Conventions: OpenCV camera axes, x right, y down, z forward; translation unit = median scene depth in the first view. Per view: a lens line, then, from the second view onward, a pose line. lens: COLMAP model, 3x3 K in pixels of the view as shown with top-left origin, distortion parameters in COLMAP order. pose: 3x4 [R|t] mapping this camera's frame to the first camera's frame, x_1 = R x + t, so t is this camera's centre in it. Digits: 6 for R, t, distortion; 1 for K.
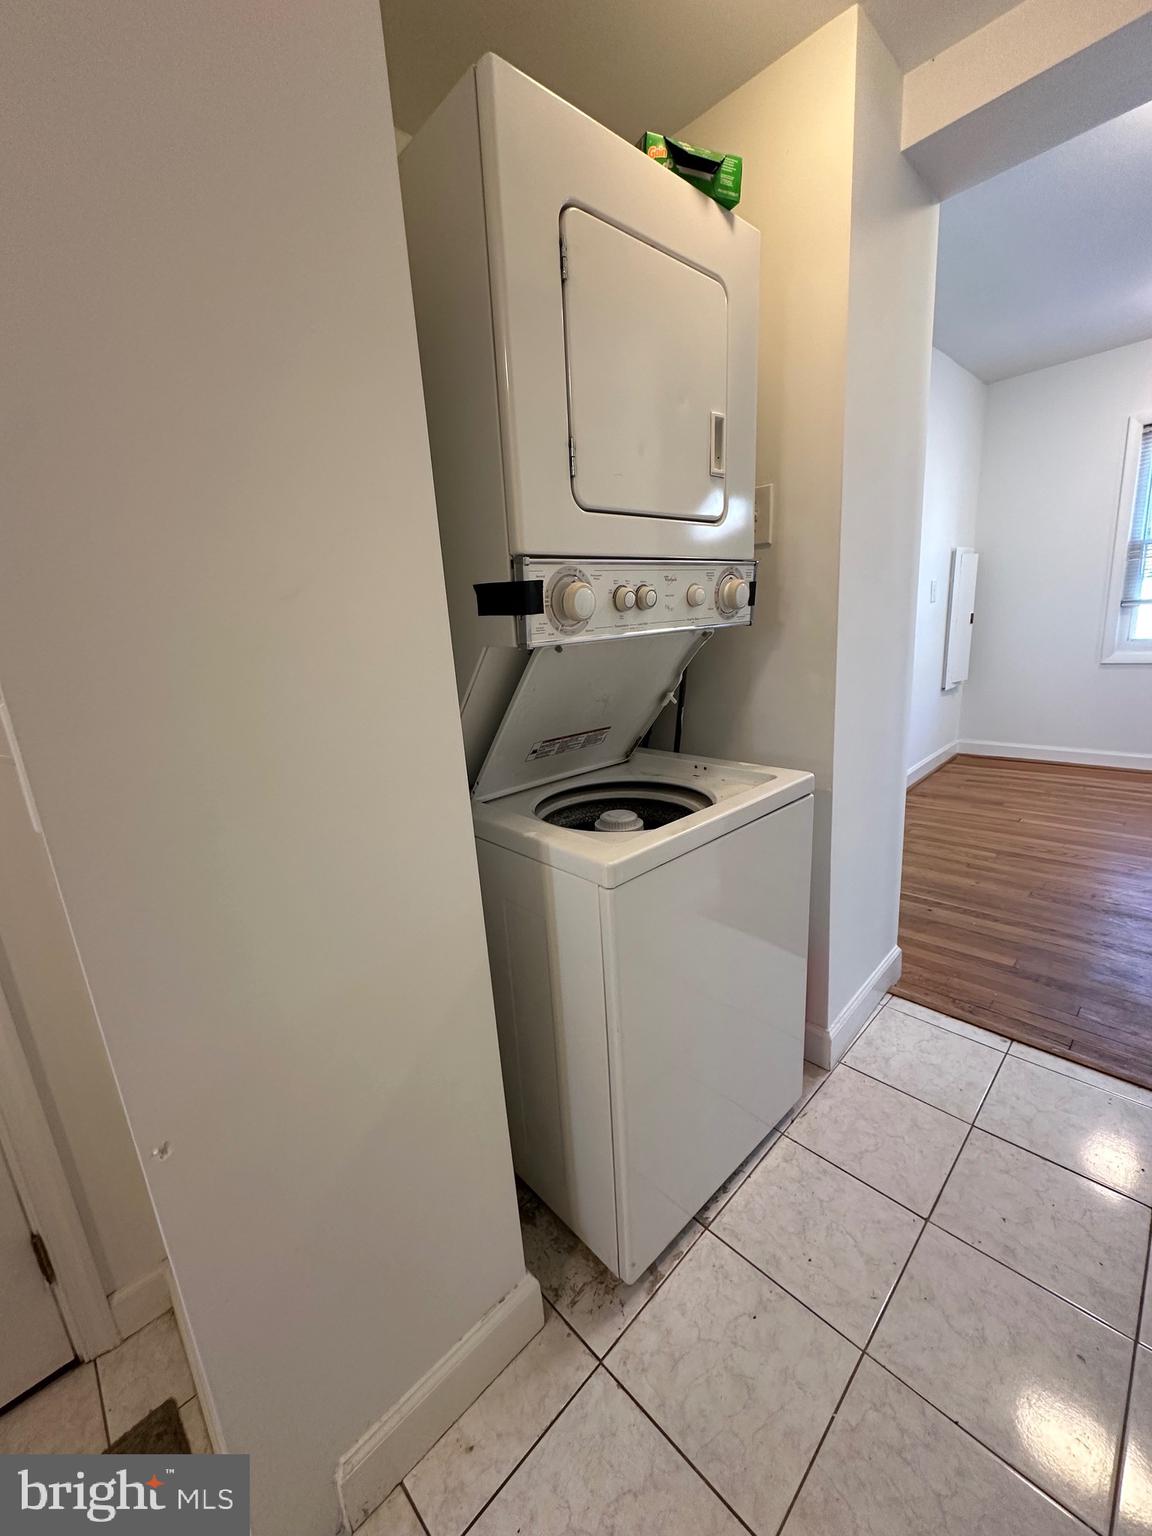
lens RADIAL K [[608.0, 0, 579.6], [0, 608.0, 767.6], [0, 0, 1]] dist [0.000995, -0.000269]
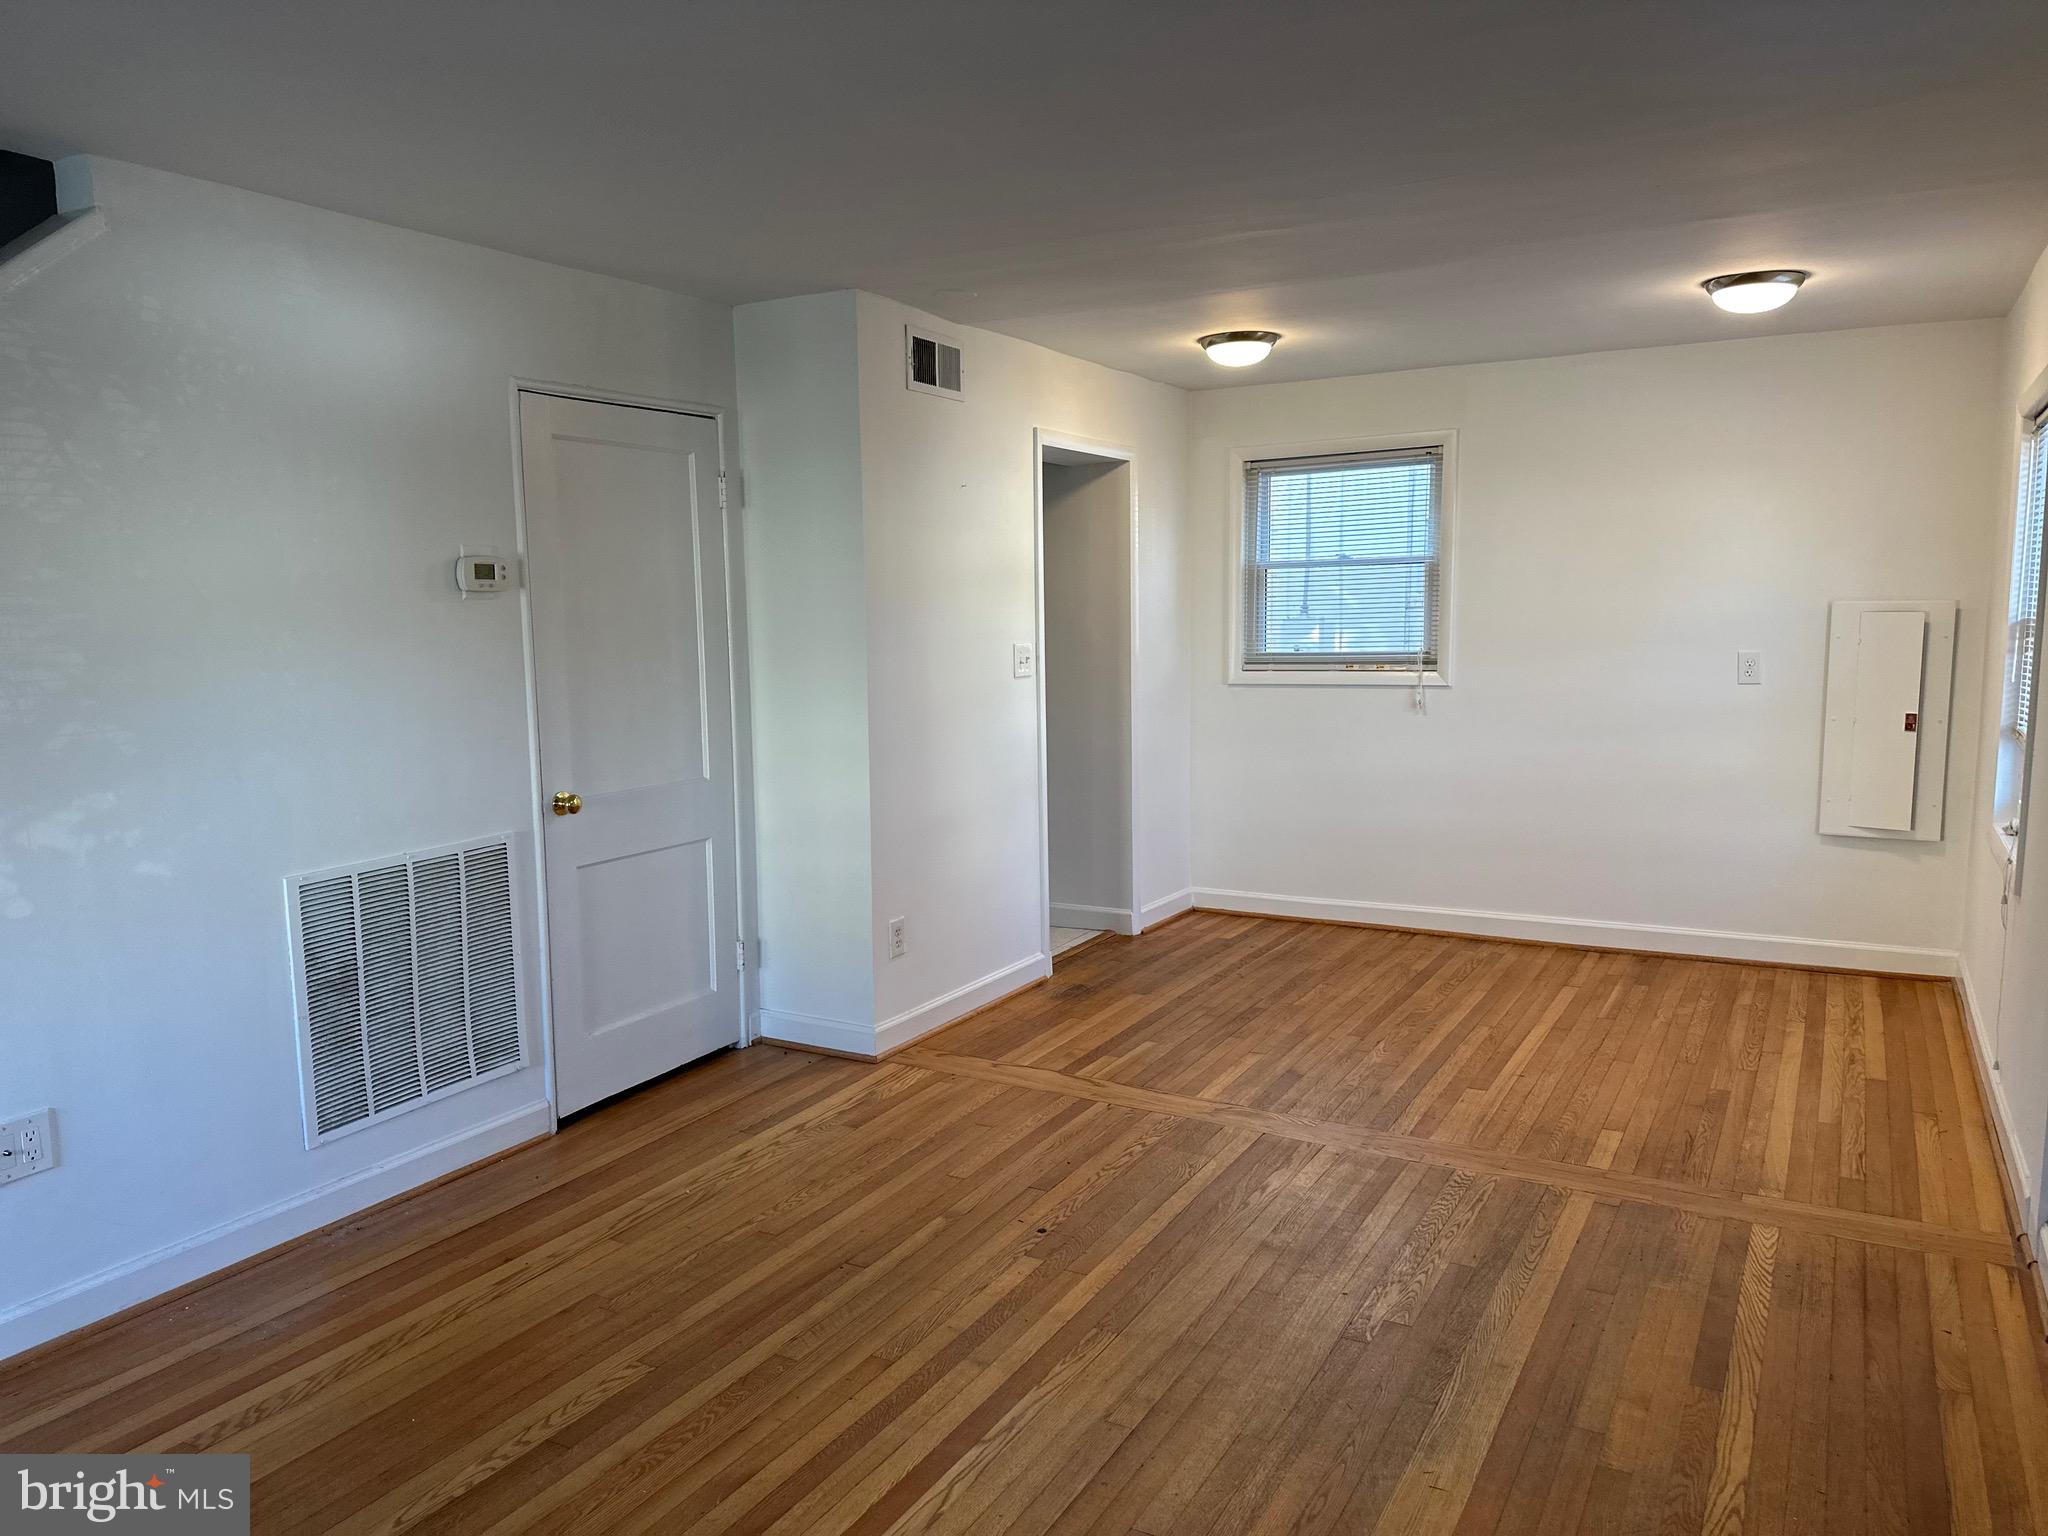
lens RADIAL K [[1421.6, 0, 1064.2], [0, 1421.6, 774.6], [0, 0, 1]] dist [0.060648, -0.066560]
pose [[0.297003, 0.185583, -0.936669, 2.828106], [-0.227158, 0.966503, 0.119466, -0.303880], [0.927463, 0.177290, 0.329211, -0.245614]]
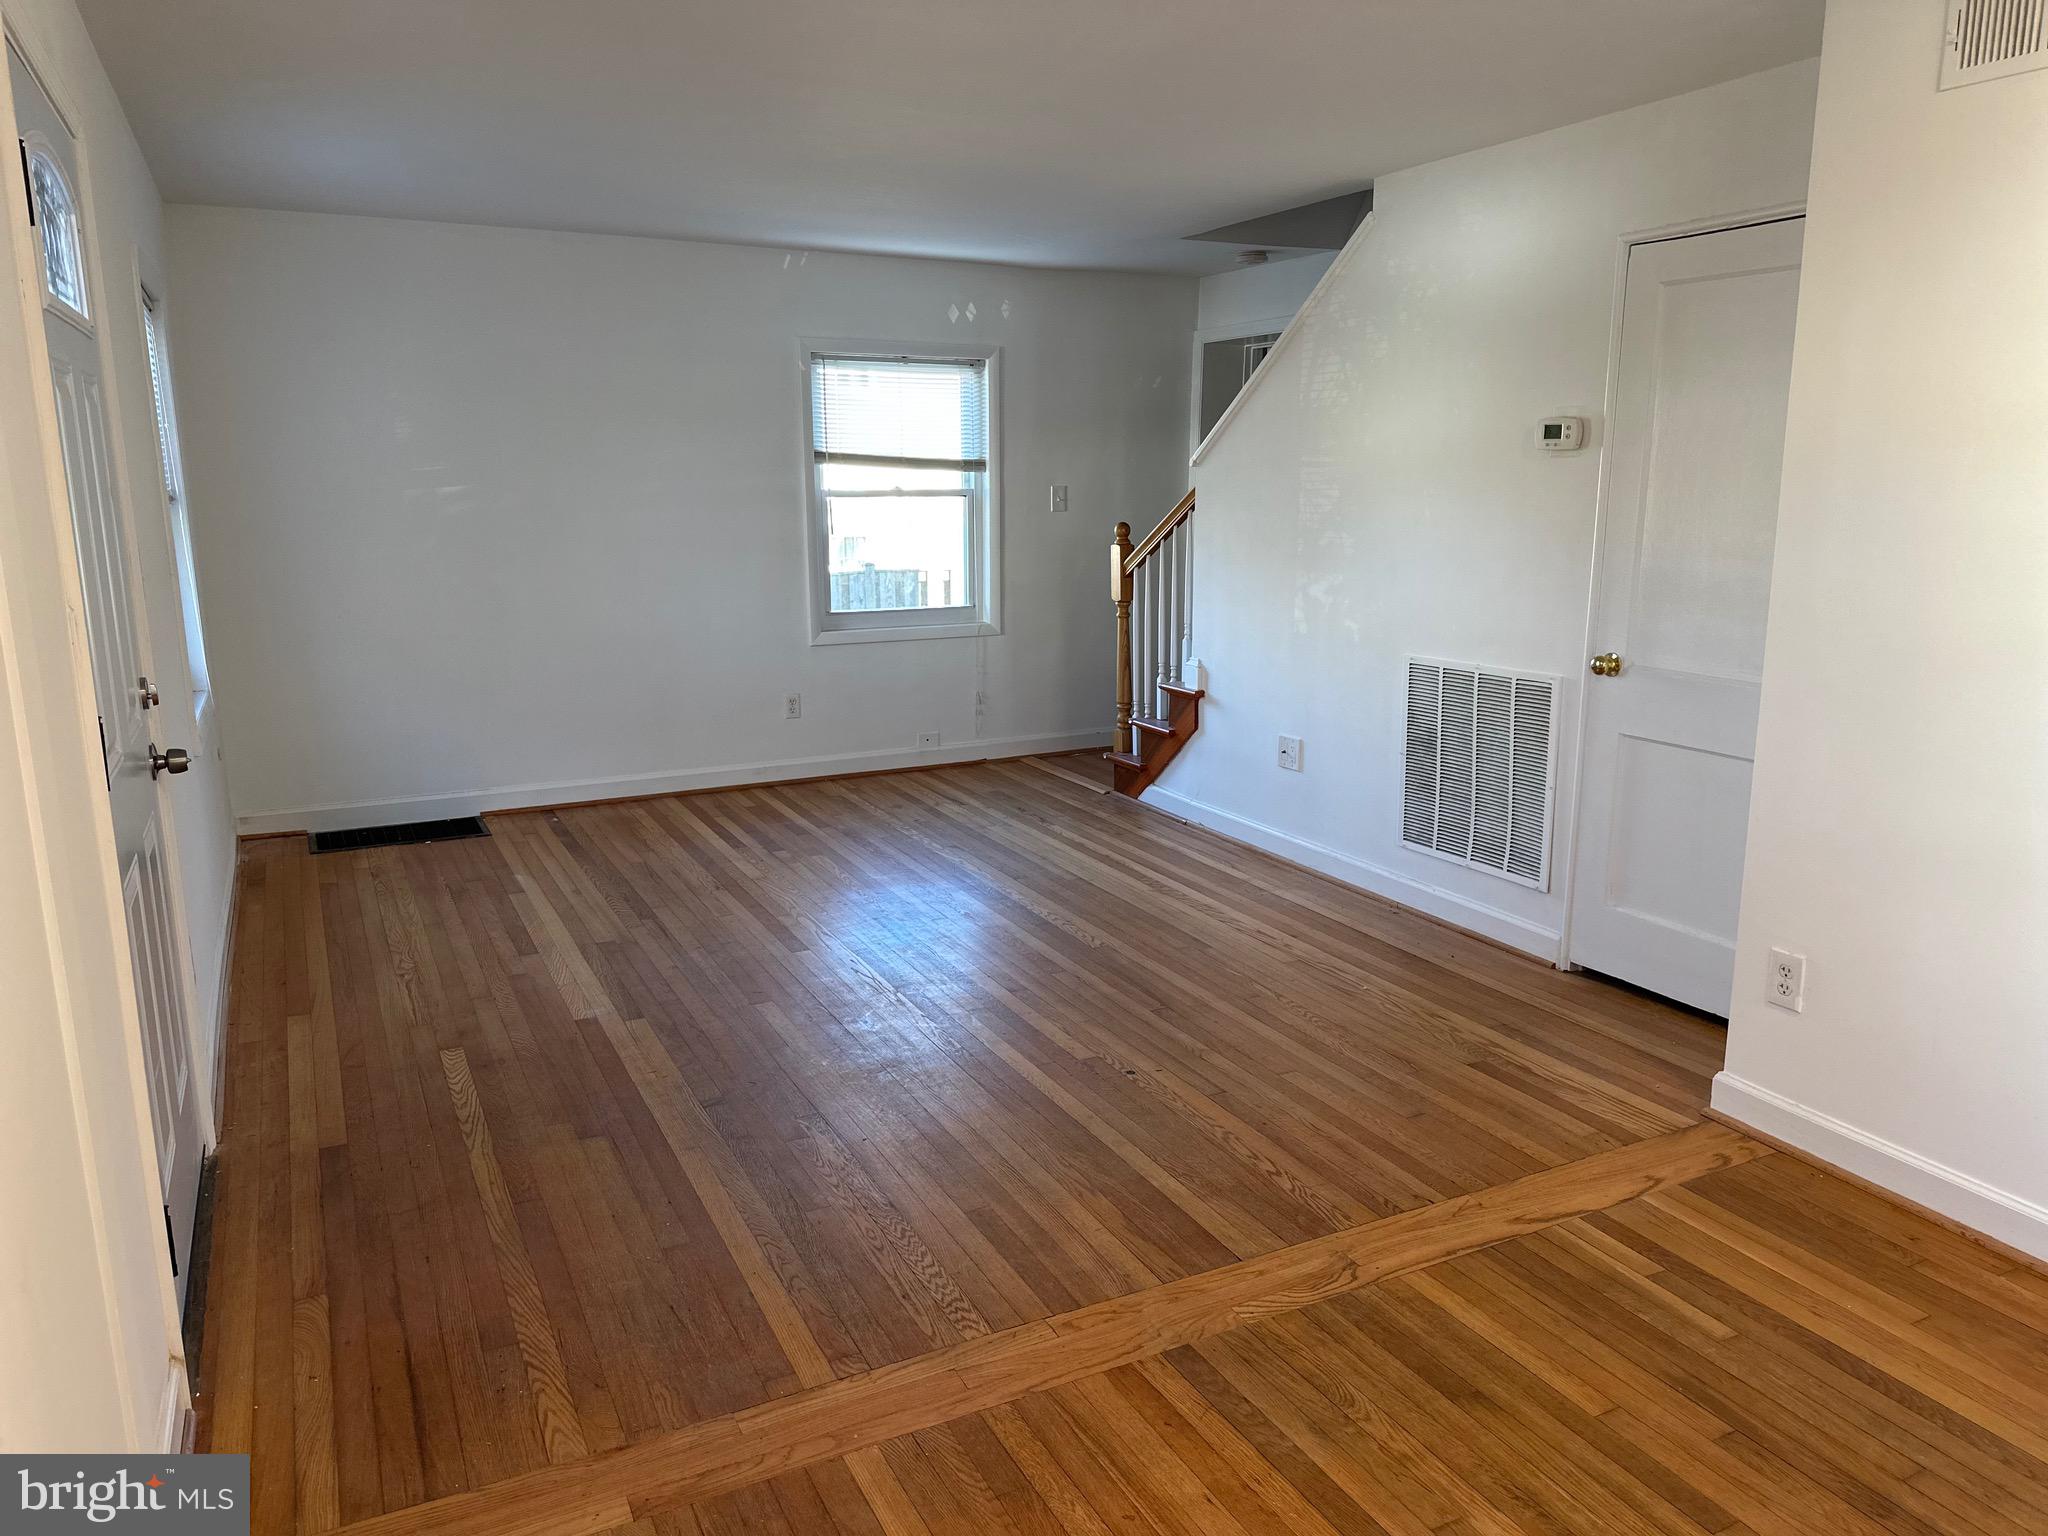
lens RADIAL K [[1421.6, 0, 1008.0], [0, 1421.6, 769.5], [0, 0, 1]] dist [0.060648, -0.066560]
pose [[-0.949521, 0.007831, 0.313606, 1.206030], [0.138233, 0.907845, 0.395864, -0.593085], [-0.281605, 0.419232, -0.863101, 1.495013]]
